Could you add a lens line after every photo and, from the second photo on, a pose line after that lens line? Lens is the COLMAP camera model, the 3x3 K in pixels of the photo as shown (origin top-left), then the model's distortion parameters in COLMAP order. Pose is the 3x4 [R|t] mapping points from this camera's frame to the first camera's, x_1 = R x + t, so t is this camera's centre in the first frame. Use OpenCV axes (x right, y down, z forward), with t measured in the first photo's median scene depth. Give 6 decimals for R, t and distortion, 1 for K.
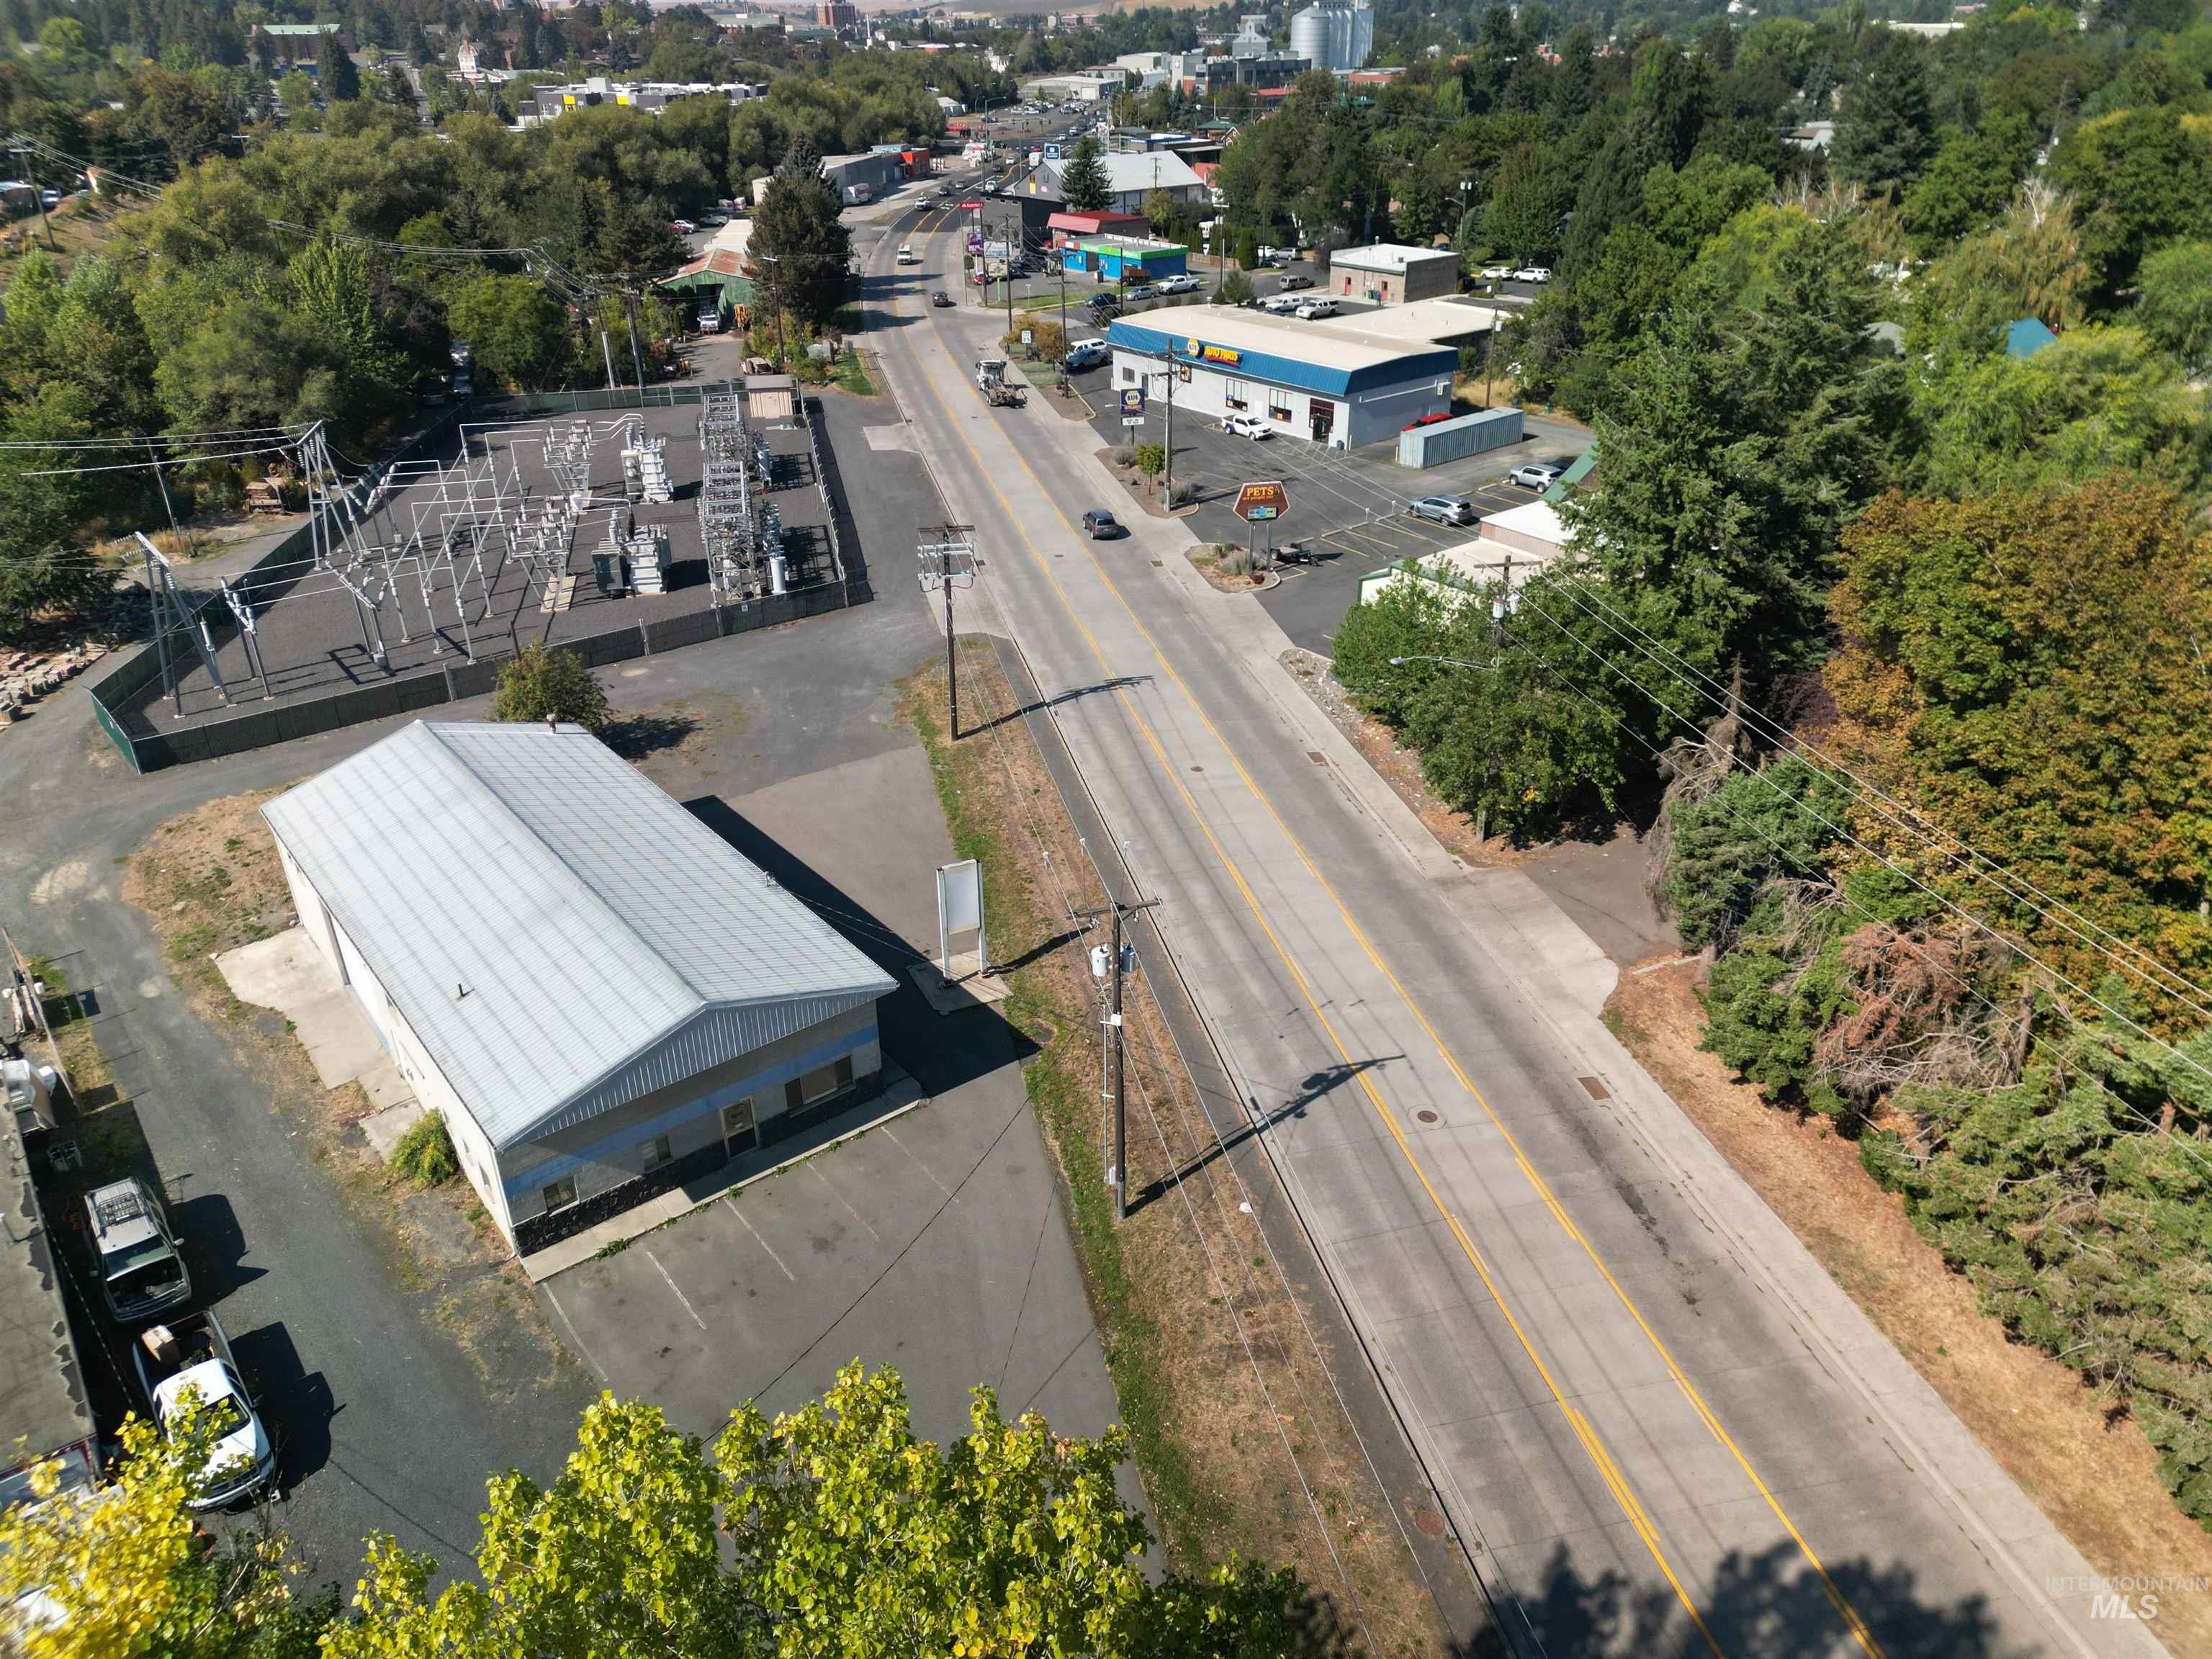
lens RADIAL K [[1537.4, 0, 1106.0], [0, 1537.4, 829.5], [0, 0, 1]] dist [0.073253, -0.072968]
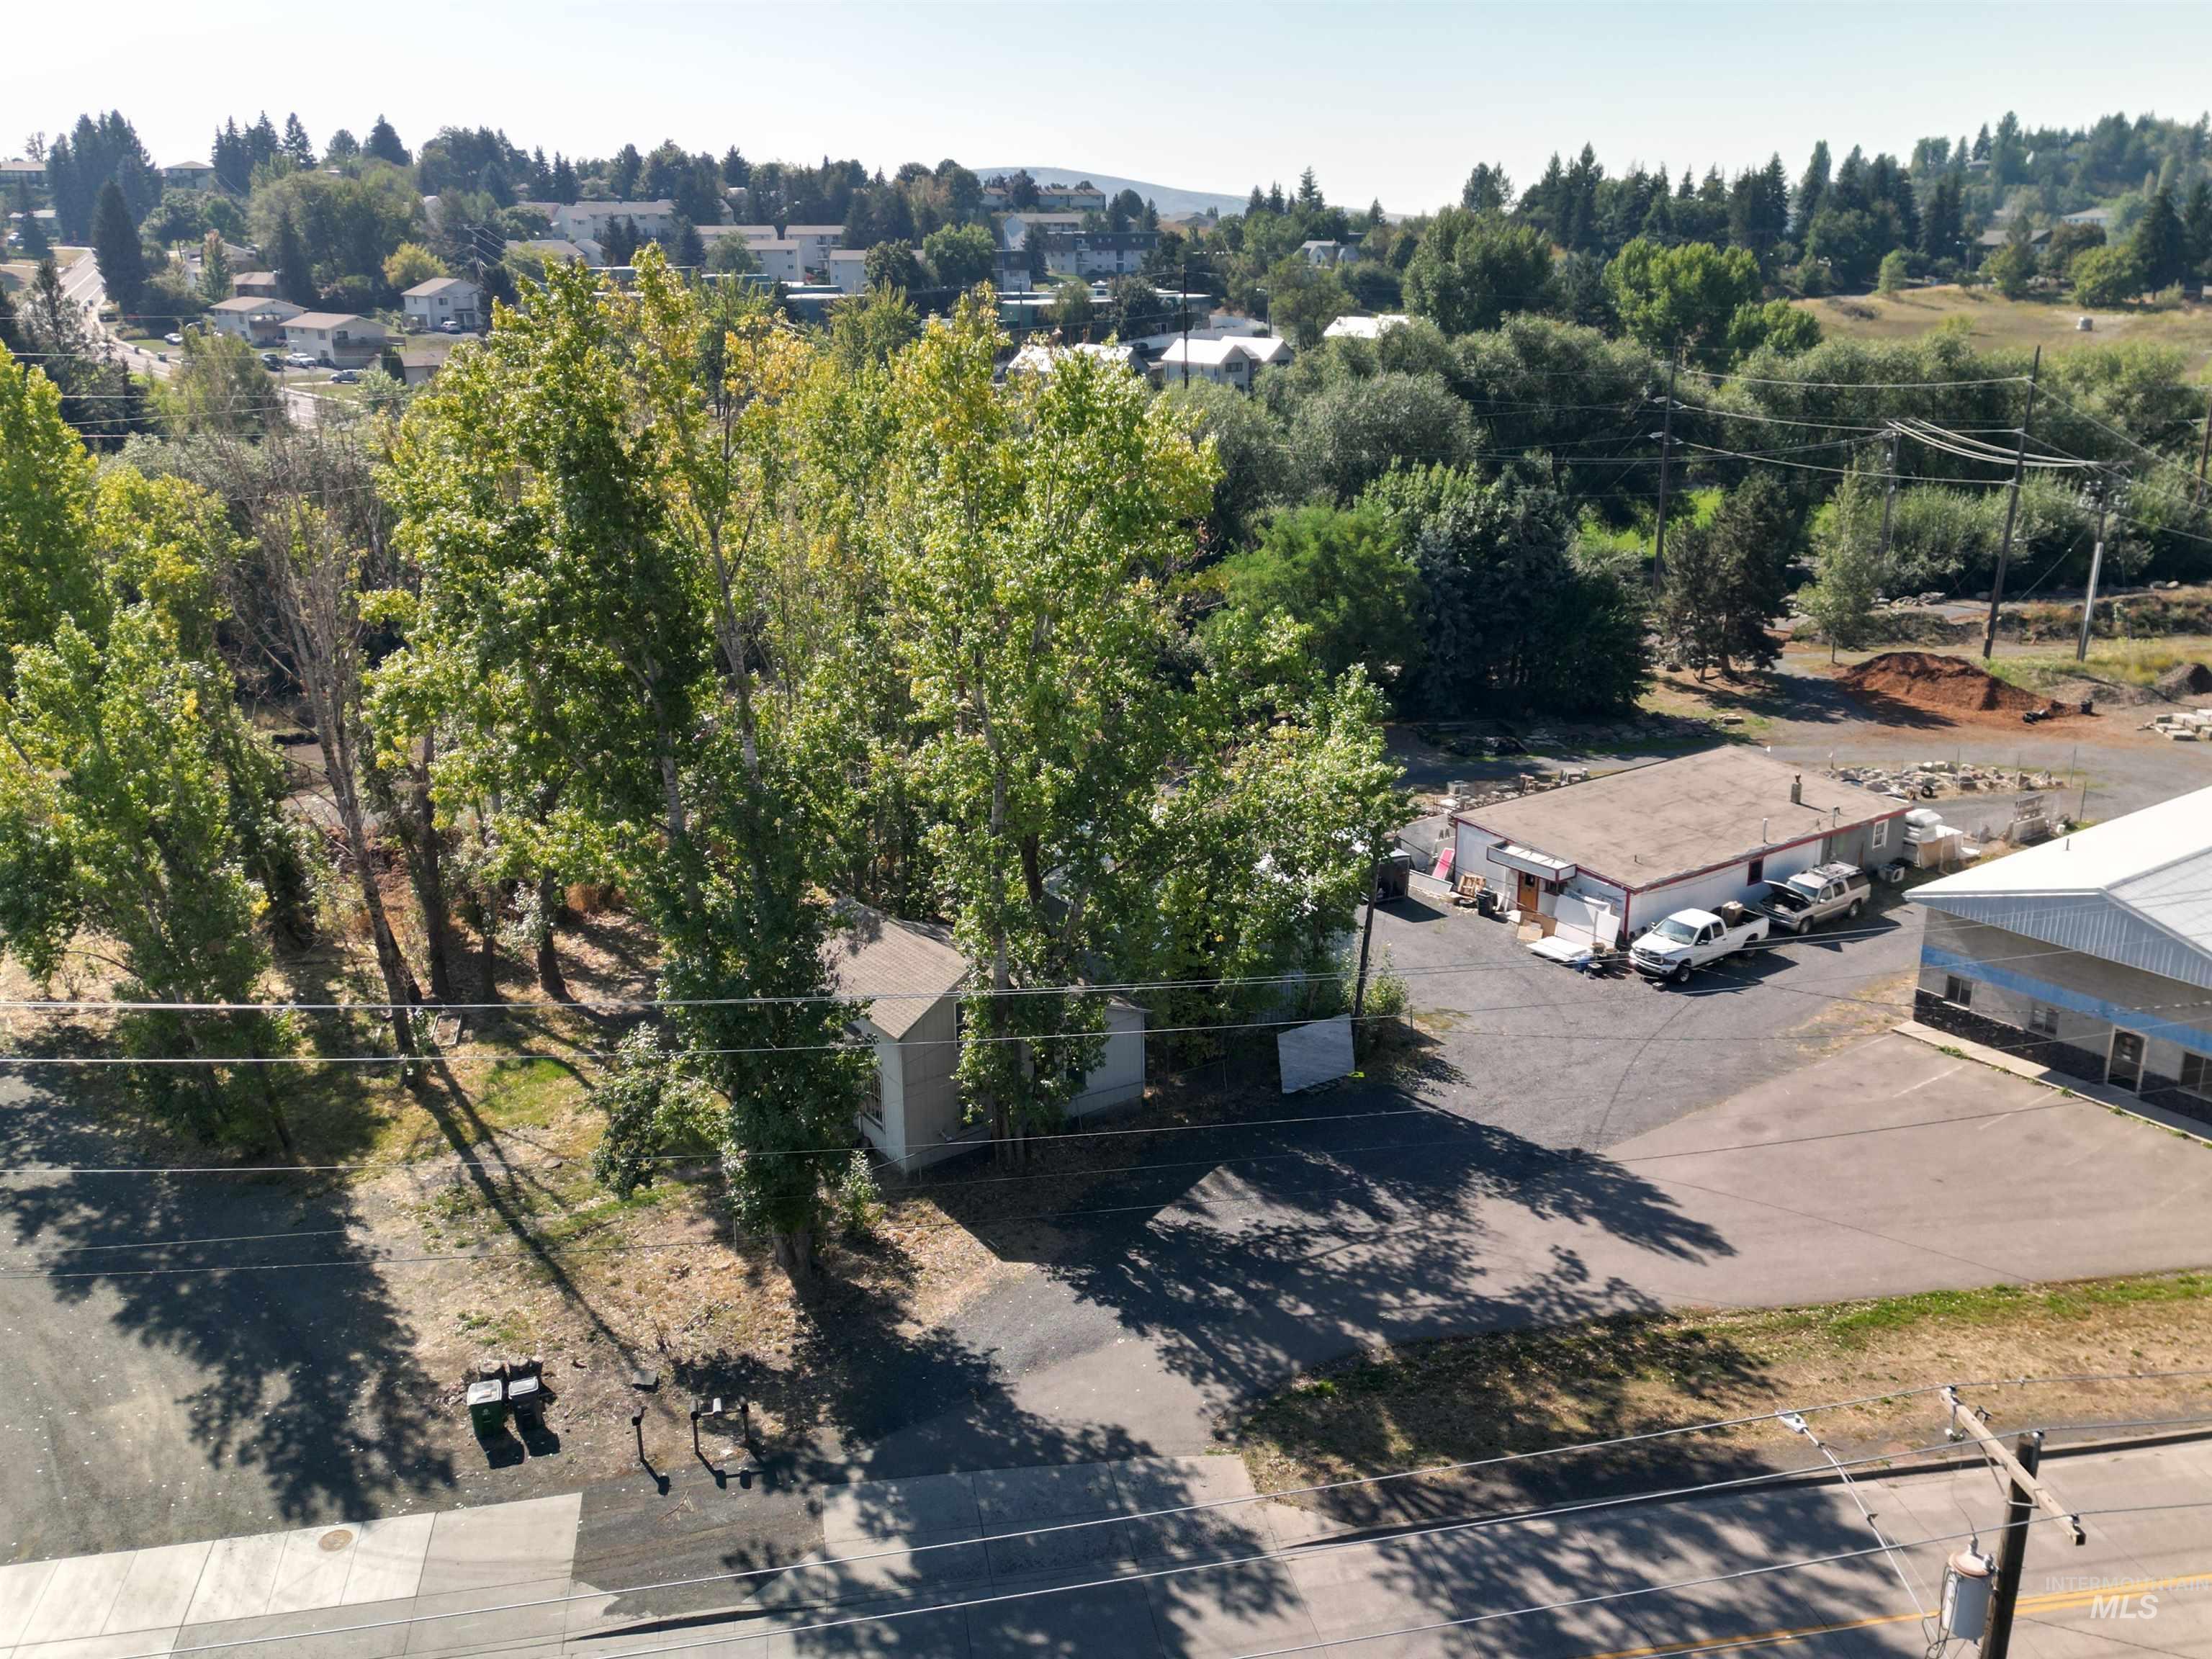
lens RADIAL K [[1857.3, 0, 1106.0], [0, 1857.3, 829.5], [0, 0, 1]] dist [0.063993, -0.052653]
pose [[-0.040127, 0.317405, -0.947441, 0.626366], [-0.460989, 0.835378, 0.299387, 0.004355], [0.886498, 0.448773, 0.112799, 0.143023]]
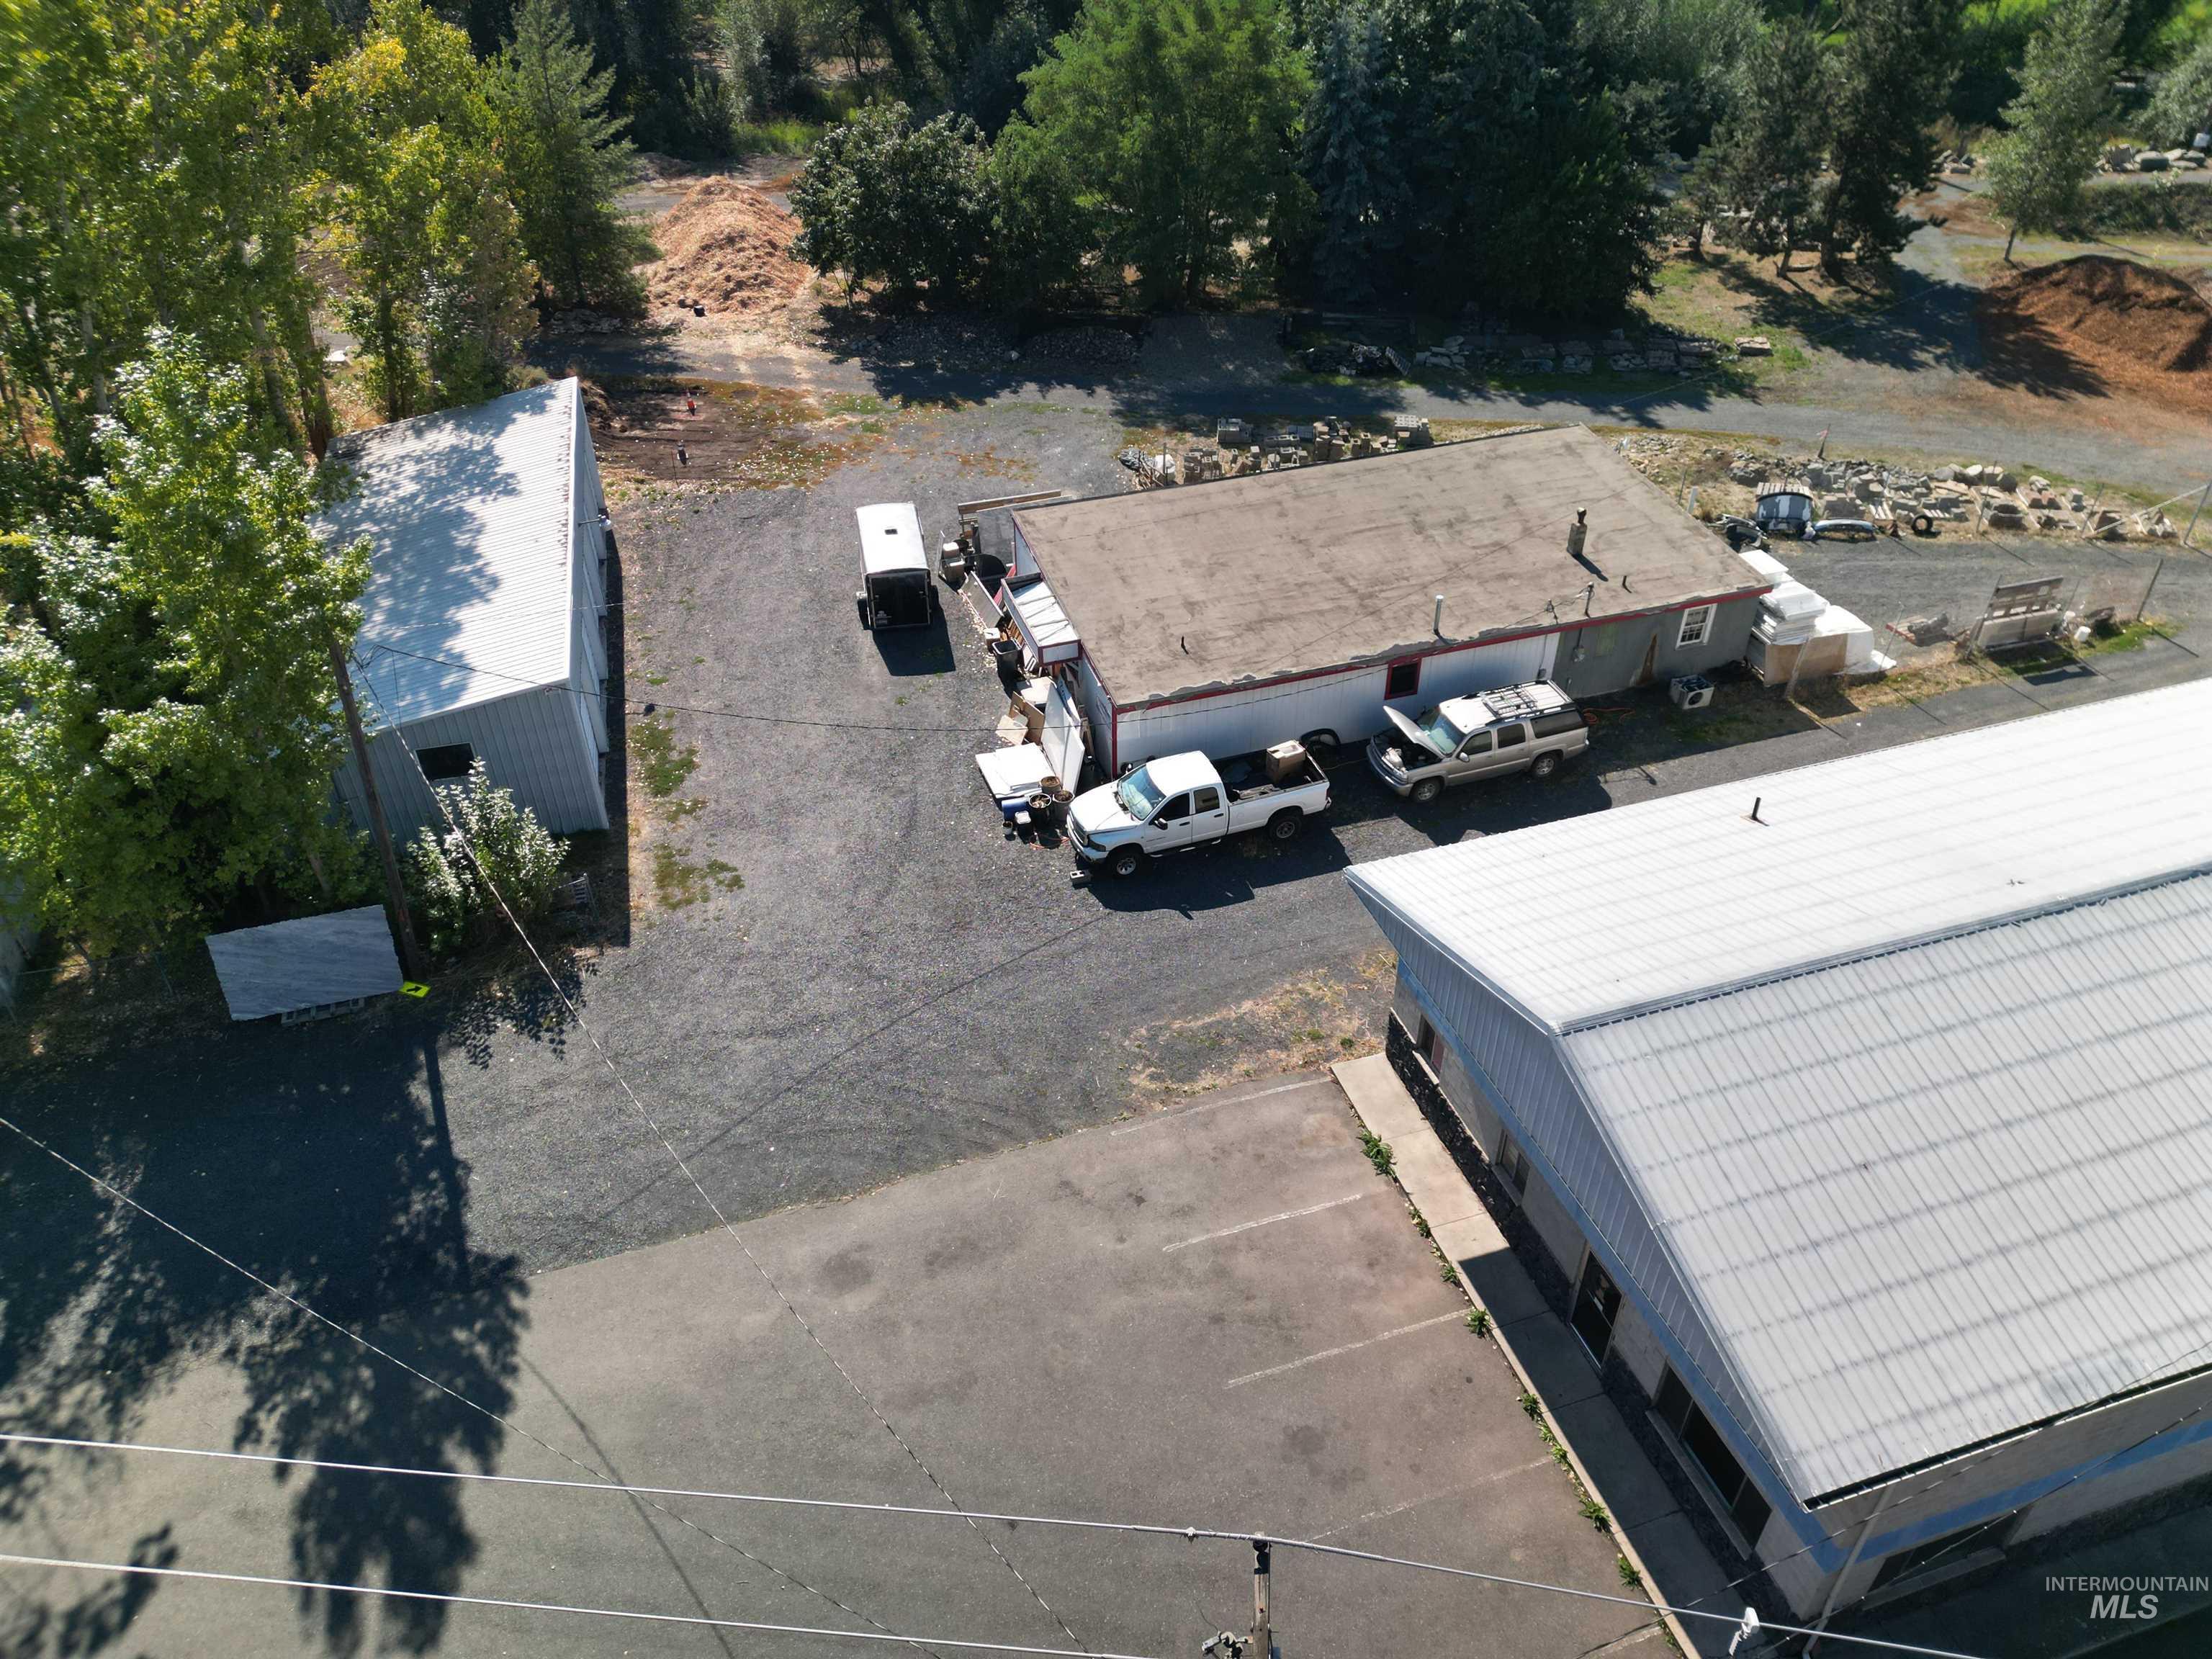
lens RADIAL K [[1537.5, 0, 1106.0], [0, 1537.5, 829.5], [0, 0, 1]] dist [0.079686, -0.073950]
pose [[-0.338552, 0.585211, -0.736825, 0.070965], [-0.430961, 0.599668, 0.674292, -0.122585], [0.836454, 0.545826, 0.049185, 0.522889]]
